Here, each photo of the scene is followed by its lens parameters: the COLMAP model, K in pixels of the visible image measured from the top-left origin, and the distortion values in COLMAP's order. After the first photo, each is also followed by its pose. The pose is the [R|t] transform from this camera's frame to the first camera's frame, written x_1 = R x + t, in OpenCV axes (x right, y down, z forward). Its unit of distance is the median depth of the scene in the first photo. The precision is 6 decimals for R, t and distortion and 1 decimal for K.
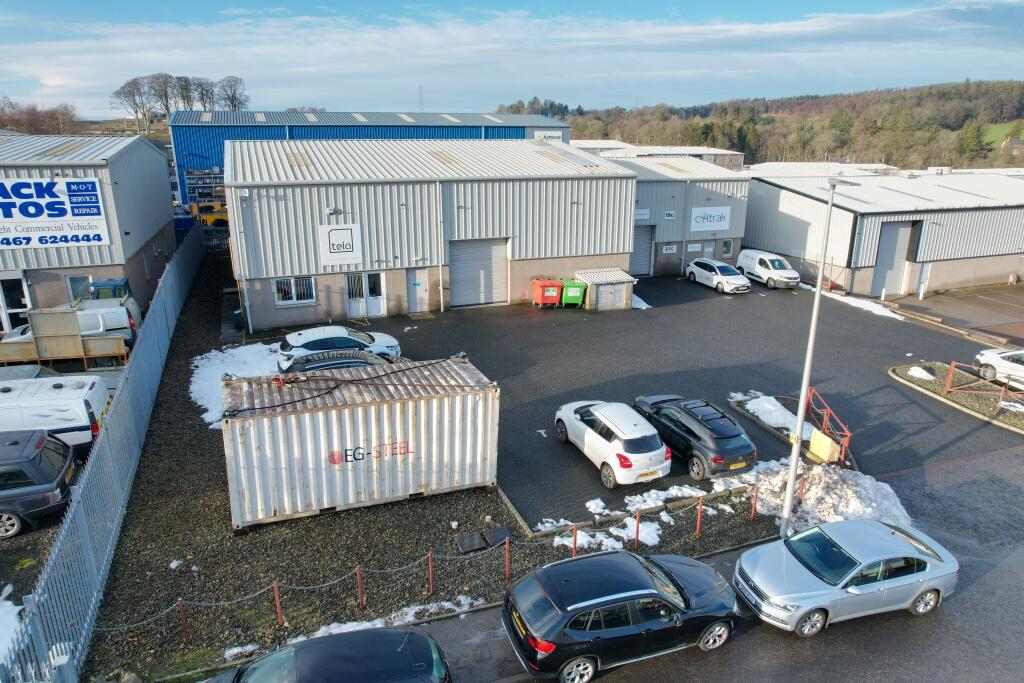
lens RADIAL K [[655.9, 0, 522.2], [0, 655.9, 340.8], [0, 0, 1]] dist [-0.057063, 0.034280]
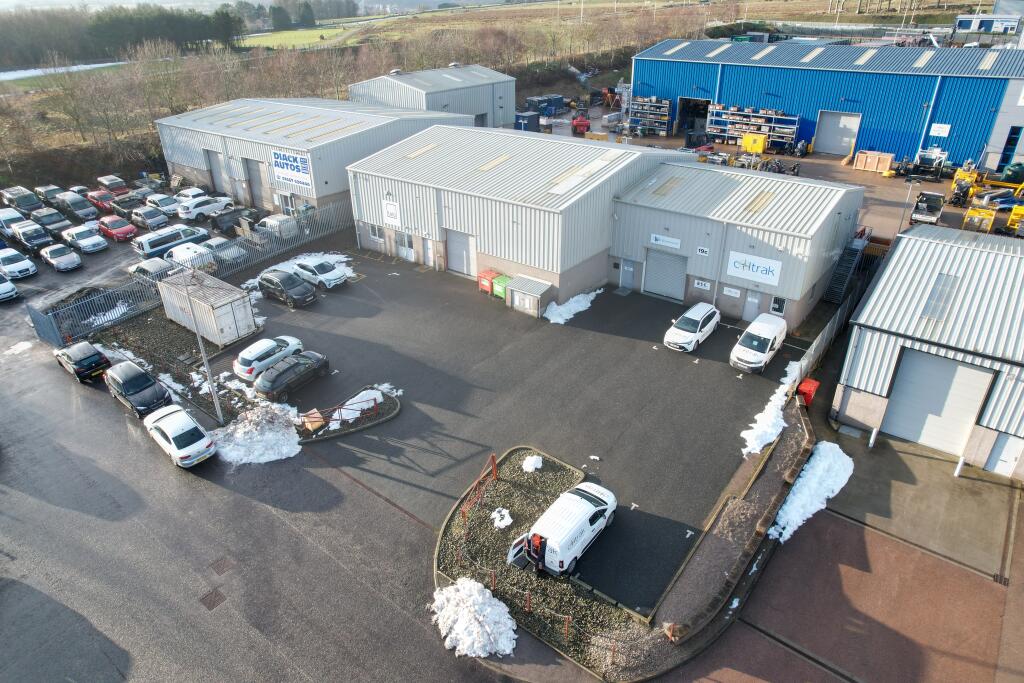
lens RADIAL K [[655.9, 0, 510.0], [0, 655.9, 346.0], [0, 0, 1]] dist [-0.057063, 0.034280]
pose [[0.493355, 0.405054, -0.769761, 1.230230], [-0.240539, 0.913979, 0.326776, -0.432185], [0.835908, 0.023941, 0.548347, 0.324811]]
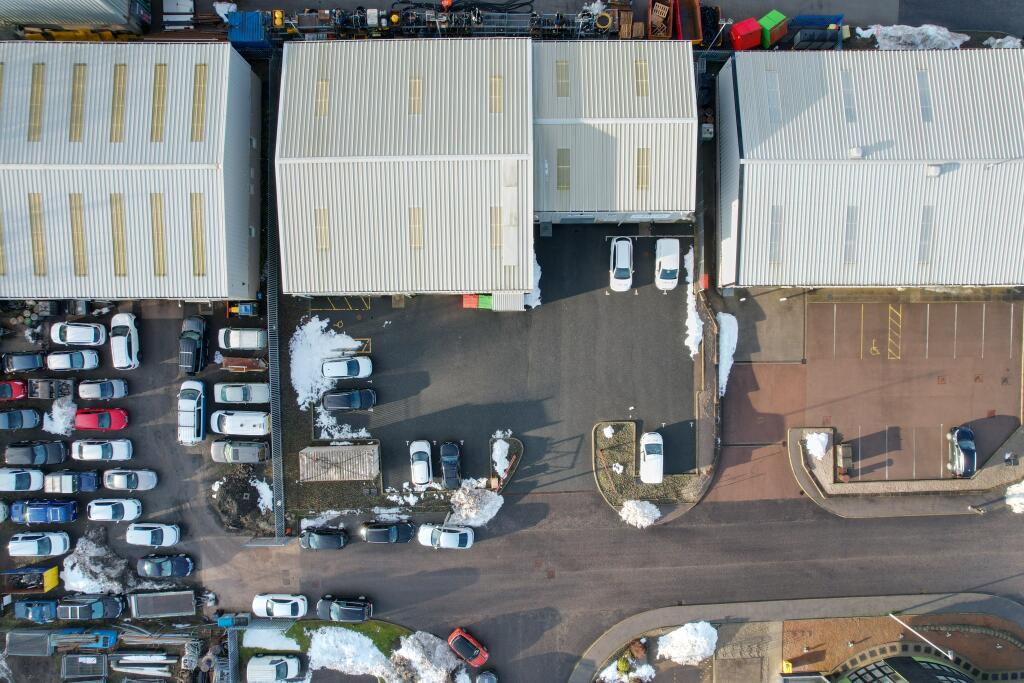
lens RADIAL K [[655.9, 0, 516.3], [0, 655.9, 341.3], [0, 0, 1]] dist [-0.057063, 0.034280]
pose [[0.927488, 0.373790, -0.006837, 0.217274], [-0.098980, 0.263152, 0.959663, -1.845061], [0.360512, -0.889400, 0.281068, 0.498471]]
